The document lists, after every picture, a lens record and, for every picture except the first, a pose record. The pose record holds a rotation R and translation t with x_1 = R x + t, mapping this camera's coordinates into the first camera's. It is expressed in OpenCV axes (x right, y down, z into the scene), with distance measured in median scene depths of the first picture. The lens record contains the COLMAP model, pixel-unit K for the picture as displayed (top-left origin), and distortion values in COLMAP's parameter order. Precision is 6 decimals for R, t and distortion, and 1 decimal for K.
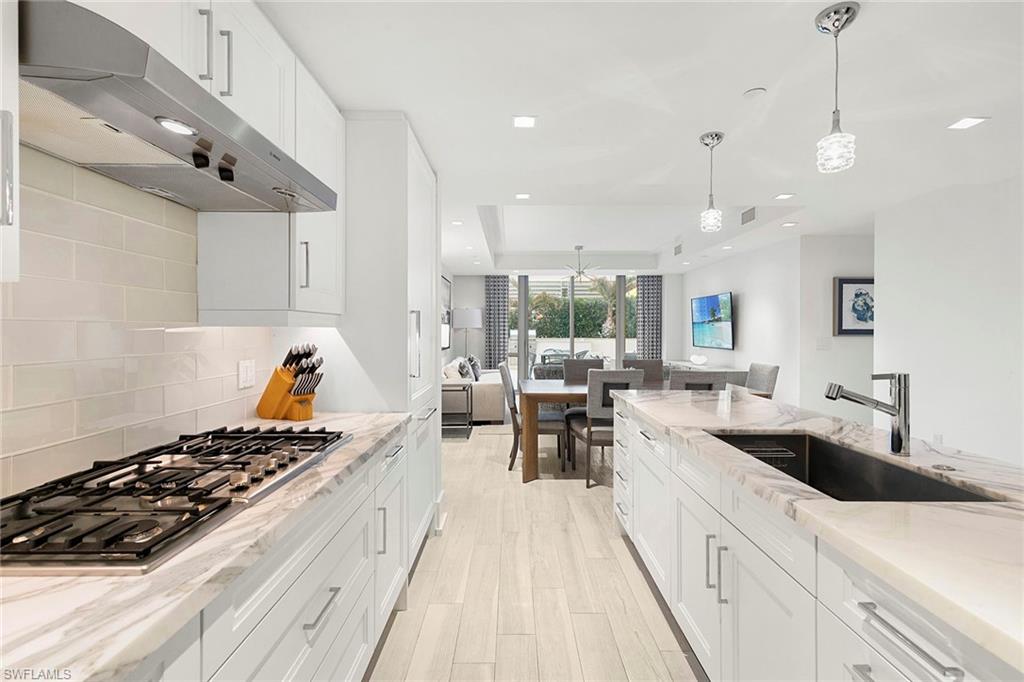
lens RADIAL K [[459.0, 0, 512.4], [0, 459.0, 331.4], [0, 0, 1]] dist [0.007412, -0.002267]
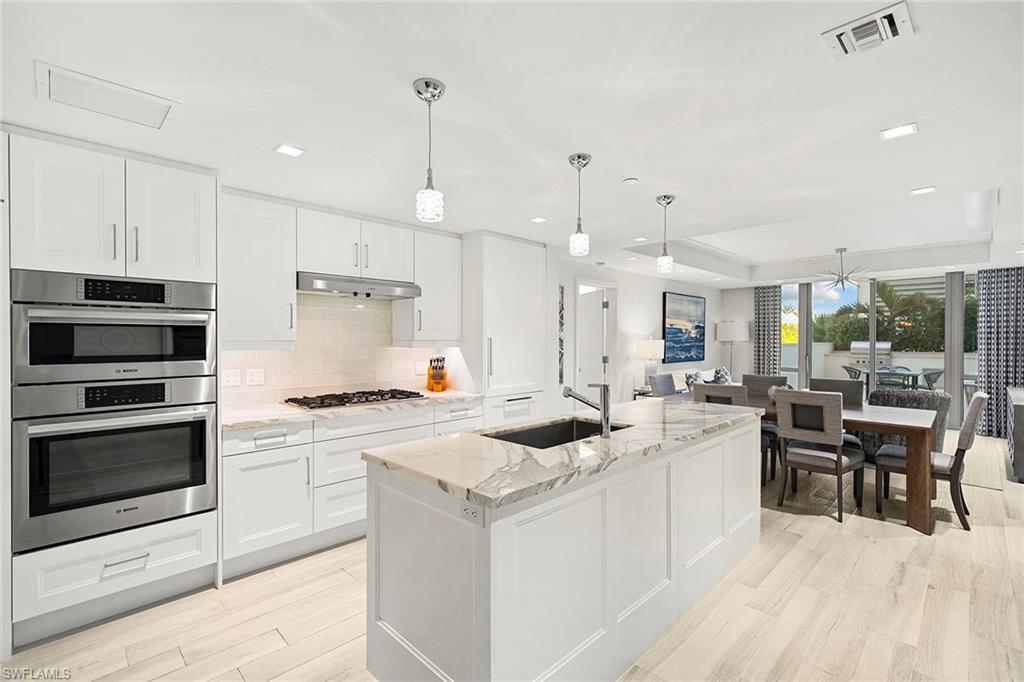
lens RADIAL K [[459.0, 0, 510.1], [0, 459.0, 342.2], [0, 0, 1]] dist [0.007412, -0.002267]
pose [[0.704138, 0.003531, -0.710054, 0.489446], [-0.000605, 0.999990, 0.004373, -0.016607], [0.710063, -0.002650, 0.704133, -0.093860]]
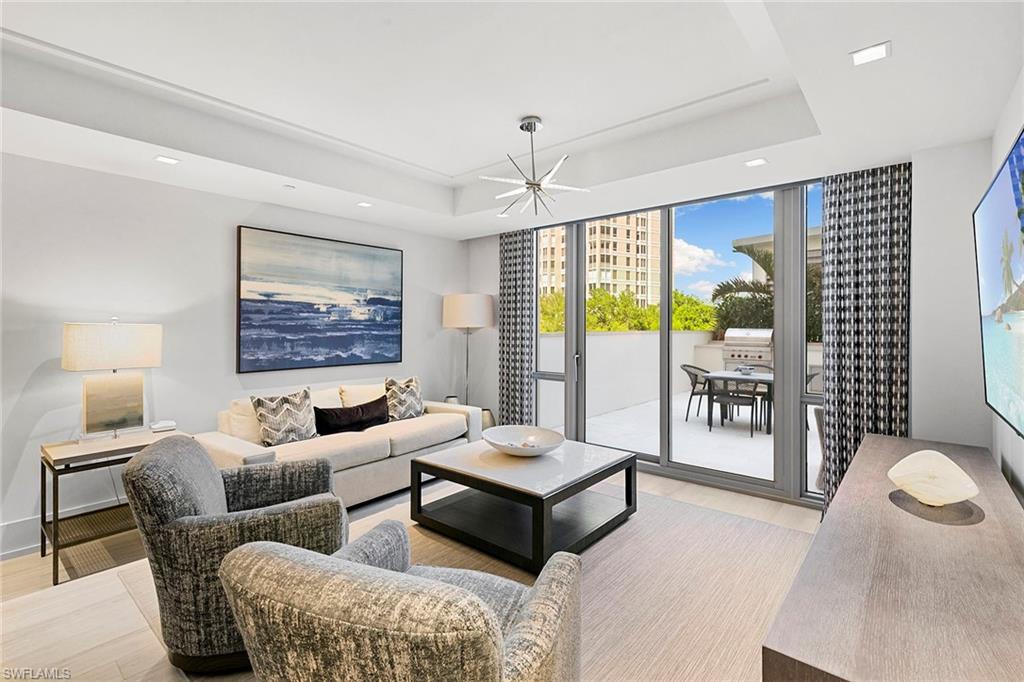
lens RADIAL K [[459.0, 0, 514.0], [0, 459.0, 325.9], [0, 0, 1]] dist [0.007412, -0.002267]
pose [[0.762616, -0.002913, -0.646845, 0.582115], [0.000167, 0.999991, -0.004306, -0.013183], [0.646852, 0.003176, 0.762609, 1.053211]]
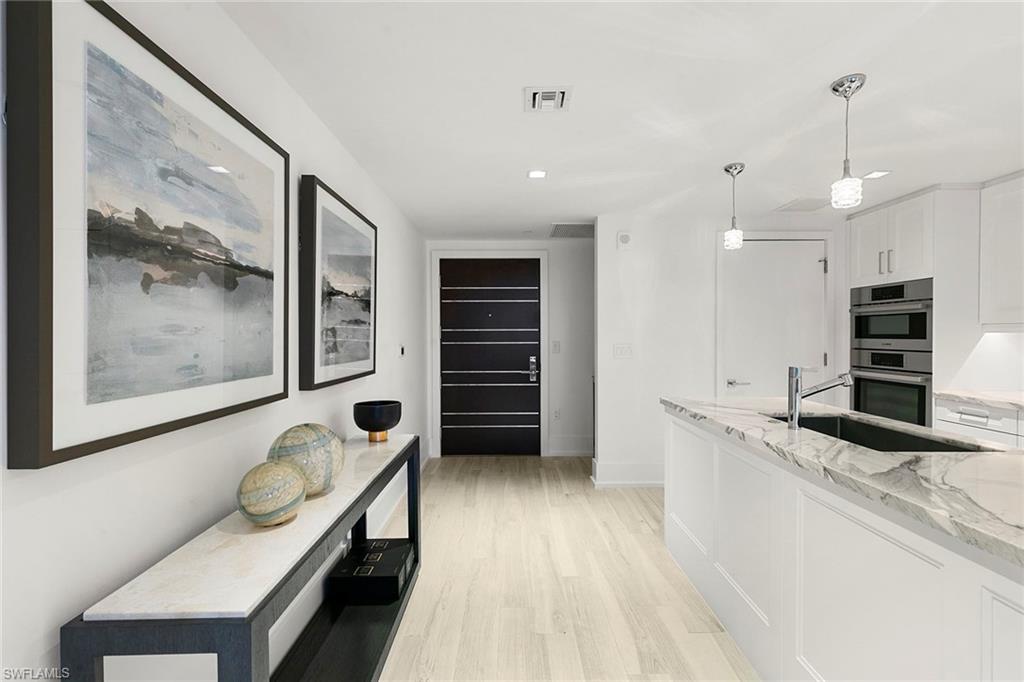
lens RADIAL K [[459.0, 0, 510.5], [0, 459.0, 340.7], [0, 0, 1]] dist [0.007412, -0.002267]
pose [[-0.999997, -0.001354, -0.001946, 0.477260], [-0.001381, 0.999900, 0.014105, -0.000528], [0.001926, 0.014107, -0.999899, 0.662623]]
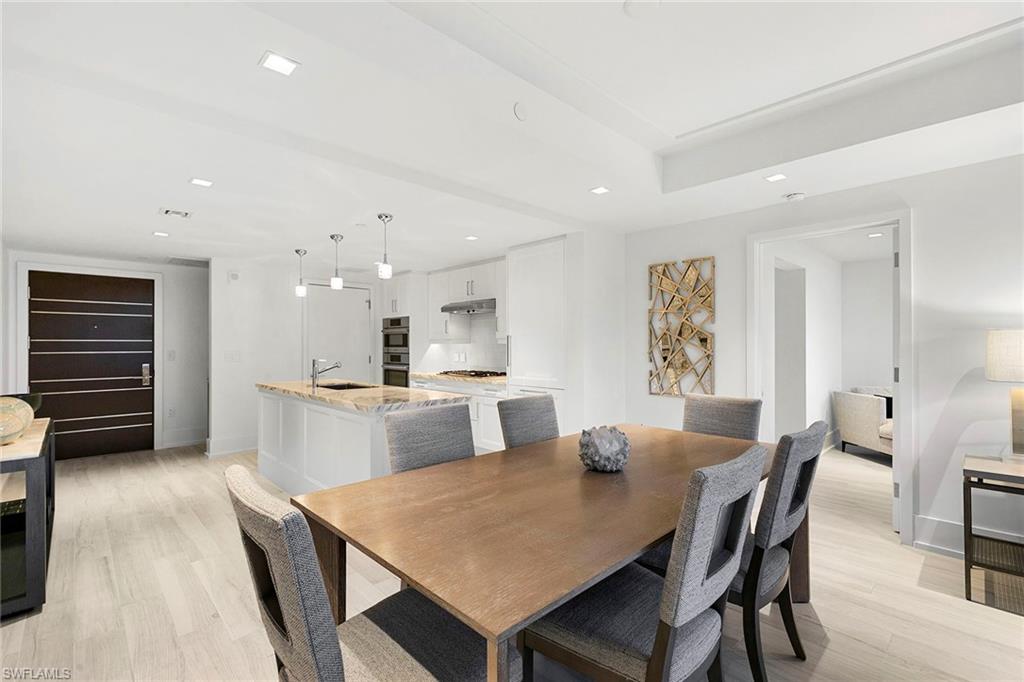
lens RADIAL K [[459.0, 0, 515.3], [0, 459.0, 342.1], [0, 0, 1]] dist [0.007412, -0.002267]
pose [[-0.722802, -0.005743, -0.691031, 0.555361], [-0.001418, 0.999976, -0.006827, 0.000039], [0.691053, -0.003954, -0.722793, 1.137729]]
